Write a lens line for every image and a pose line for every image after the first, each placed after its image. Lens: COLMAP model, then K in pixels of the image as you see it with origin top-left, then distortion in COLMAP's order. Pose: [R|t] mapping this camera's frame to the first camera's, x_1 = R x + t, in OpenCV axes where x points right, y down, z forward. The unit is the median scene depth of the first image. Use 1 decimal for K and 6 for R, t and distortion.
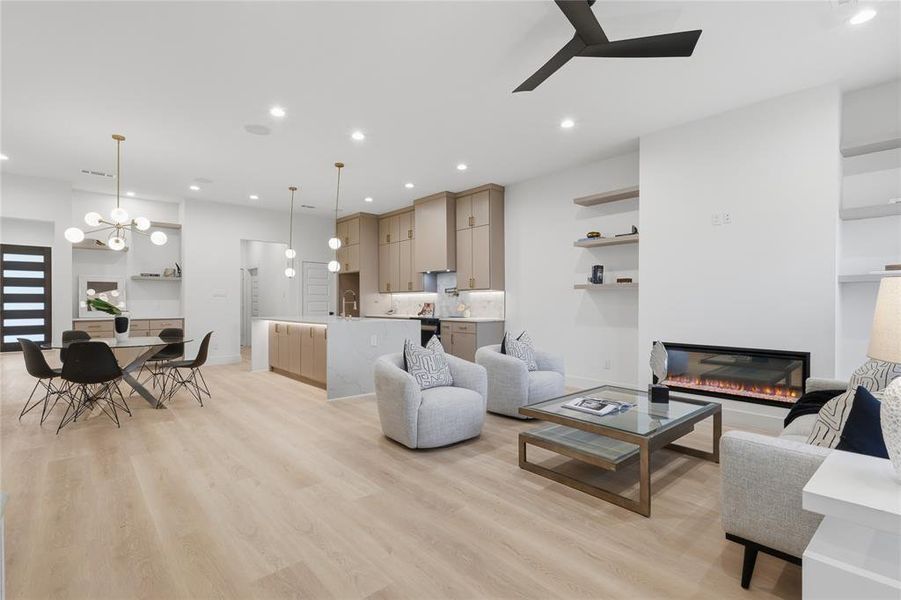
lens RADIAL K [[422.6, 0, 450.5], [0, 422.6, 300.0], [0, 0, 1]] dist [-0.000421, 0.000094]
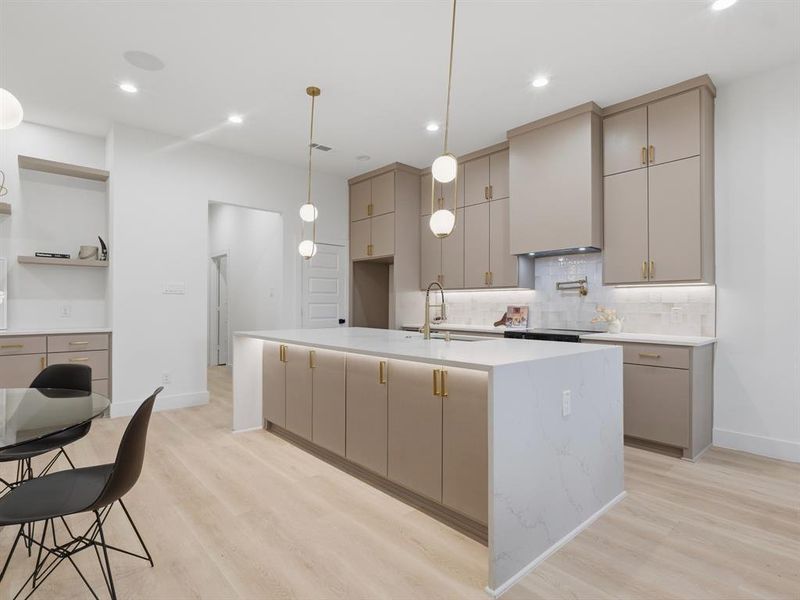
lens RADIAL K [[421.6, 0, 400.0], [0, 421.6, 300.0], [0, 0, 1]] dist [-0.016396, -0.000426]
pose [[0.999956, 0.004299, 0.008329, -0.237616], [-0.004265, 0.999982, -0.004105, 0.001061], [-0.008346, 0.004069, 0.999957, 0.418348]]
